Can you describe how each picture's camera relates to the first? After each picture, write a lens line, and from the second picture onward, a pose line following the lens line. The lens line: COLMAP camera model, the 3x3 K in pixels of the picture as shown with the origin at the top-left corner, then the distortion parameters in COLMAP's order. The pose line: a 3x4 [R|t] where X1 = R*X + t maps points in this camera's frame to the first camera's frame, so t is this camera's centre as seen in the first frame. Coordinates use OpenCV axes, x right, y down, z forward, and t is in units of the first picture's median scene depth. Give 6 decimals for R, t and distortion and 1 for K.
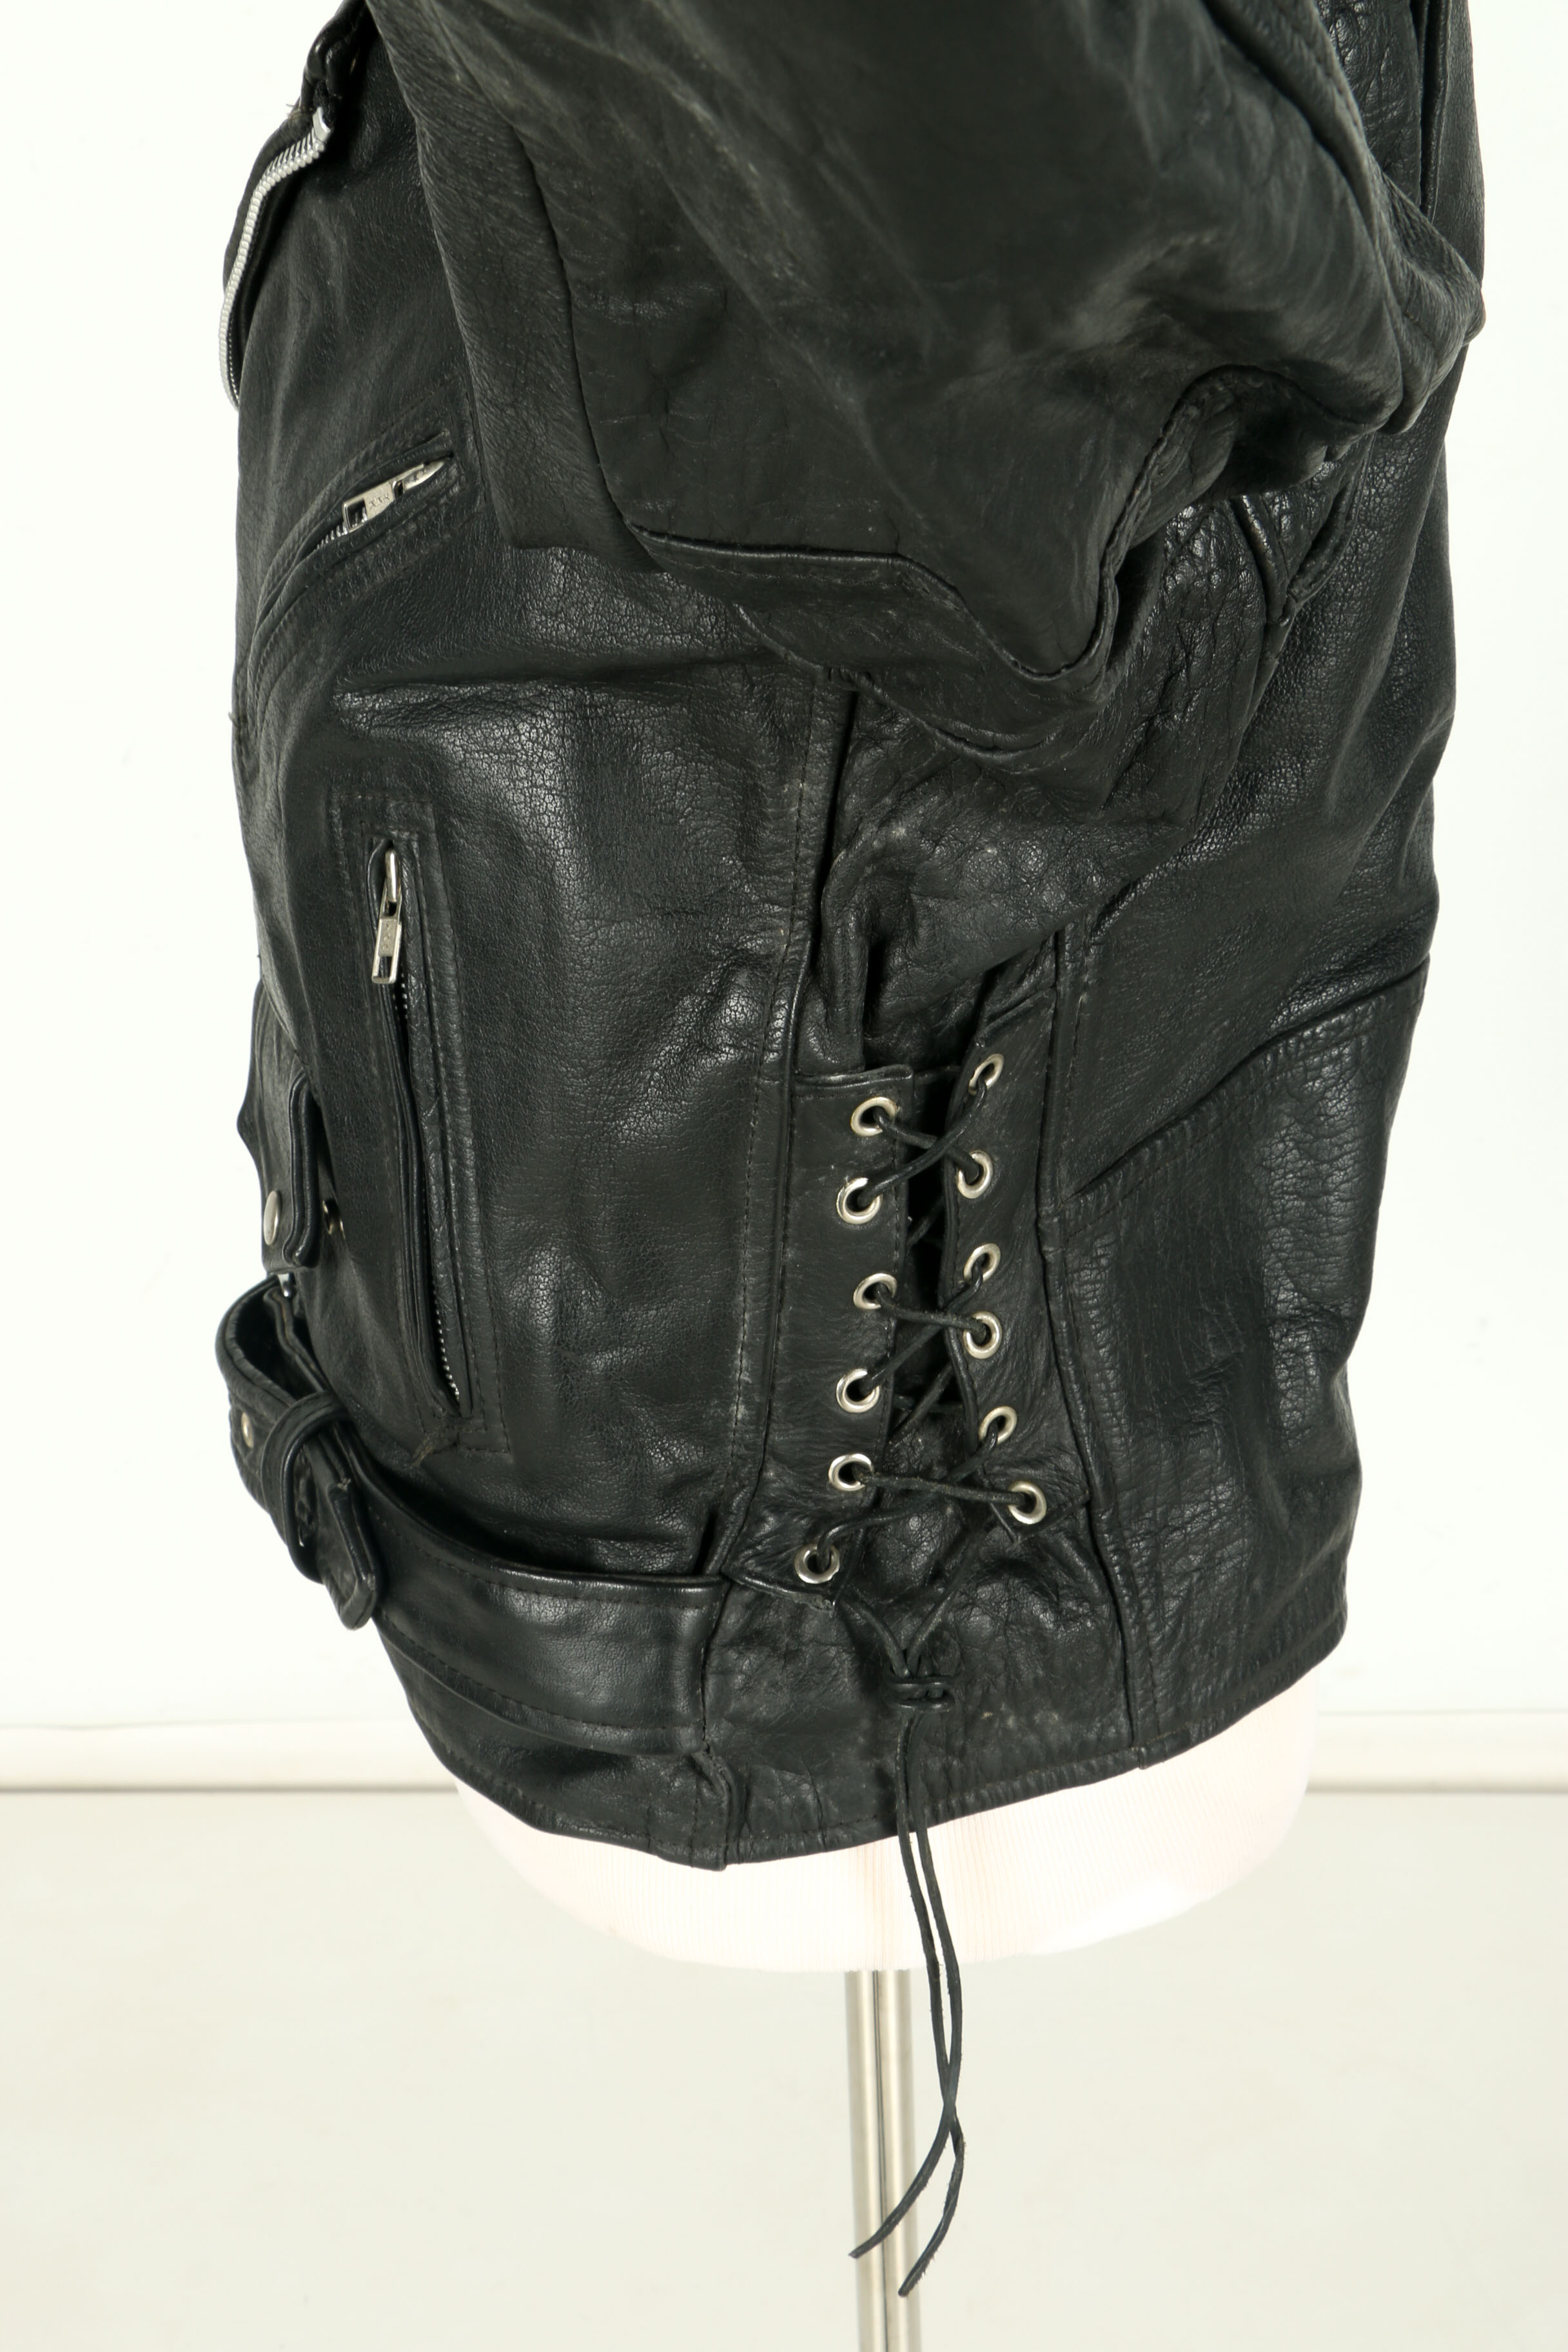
lens RADIAL K [[3125.0, 0, 784.0], [0, 3125.0, 1176.0], [0, 0, 1]] dist [-0.106493, 1.571288]
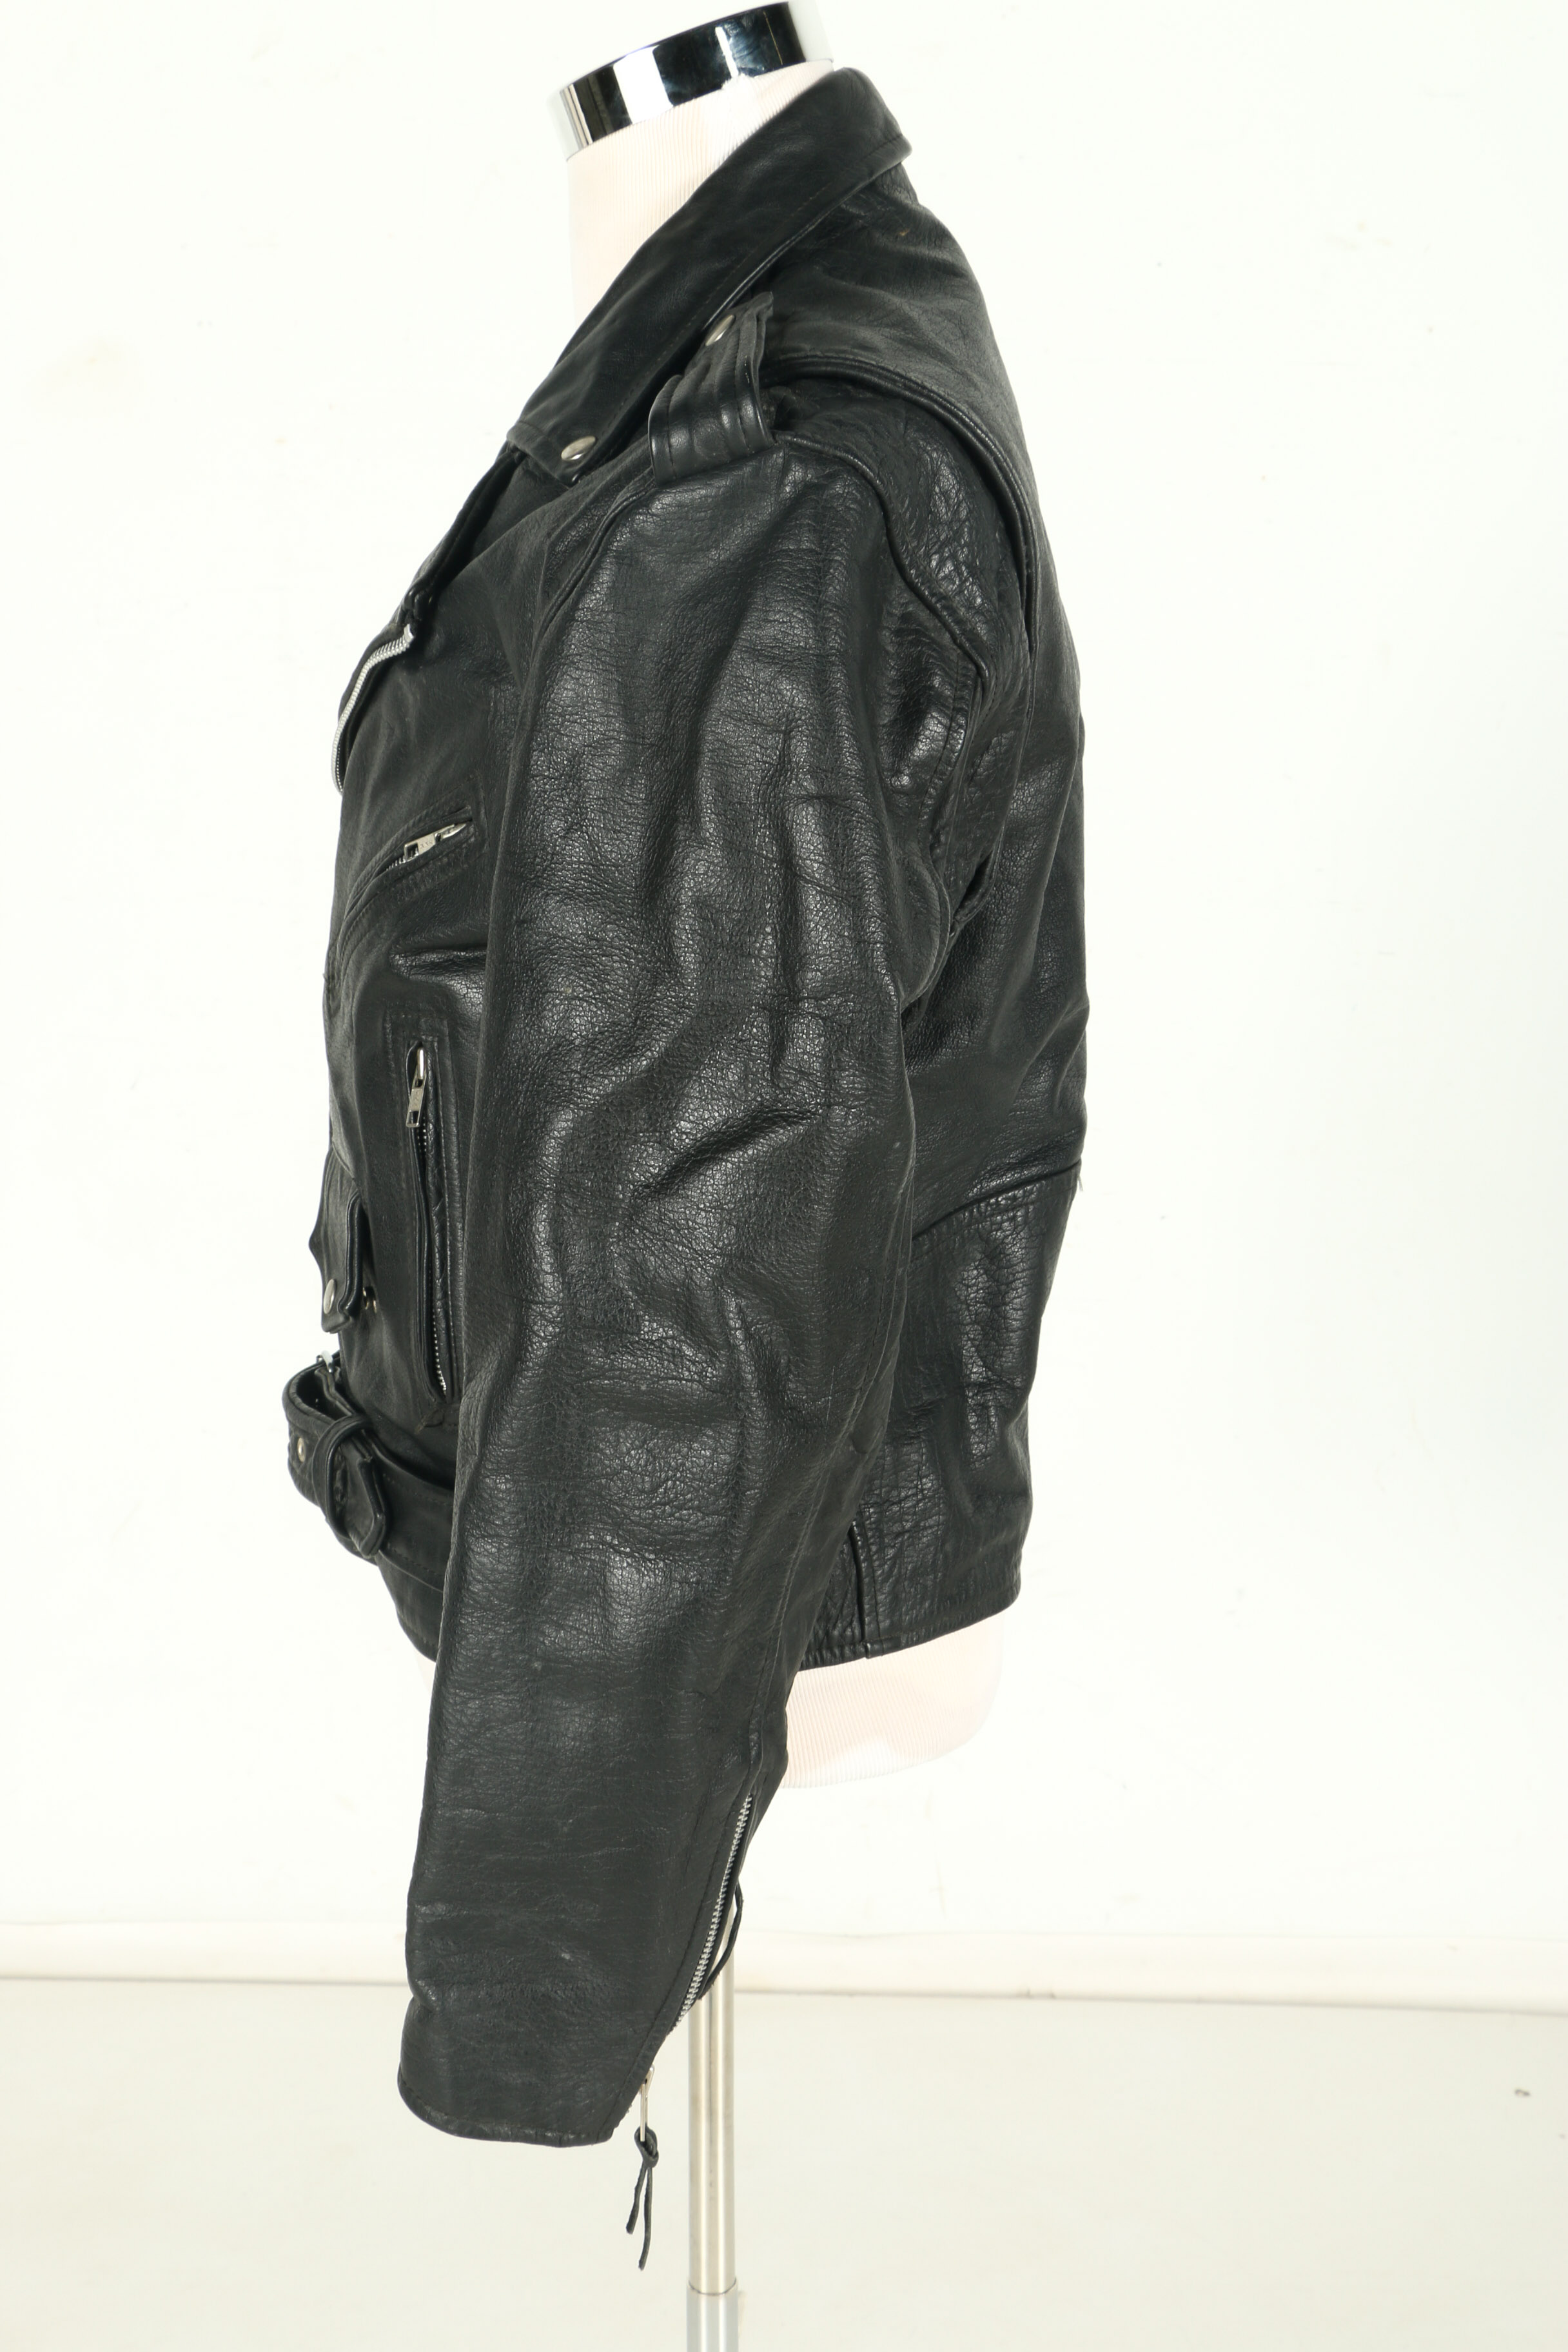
lens RADIAL K [[2911.6, 0, 886.8], [0, 2911.6, 1177.5], [0, 0, 1]] dist [-0.105170, -0.007400]
pose [[0.998363, 0.040920, 0.039957, 0.055723], [-0.035834, 0.992052, -0.120620, 0.125950], [-0.044575, 0.118991, 0.991894, -0.477139]]
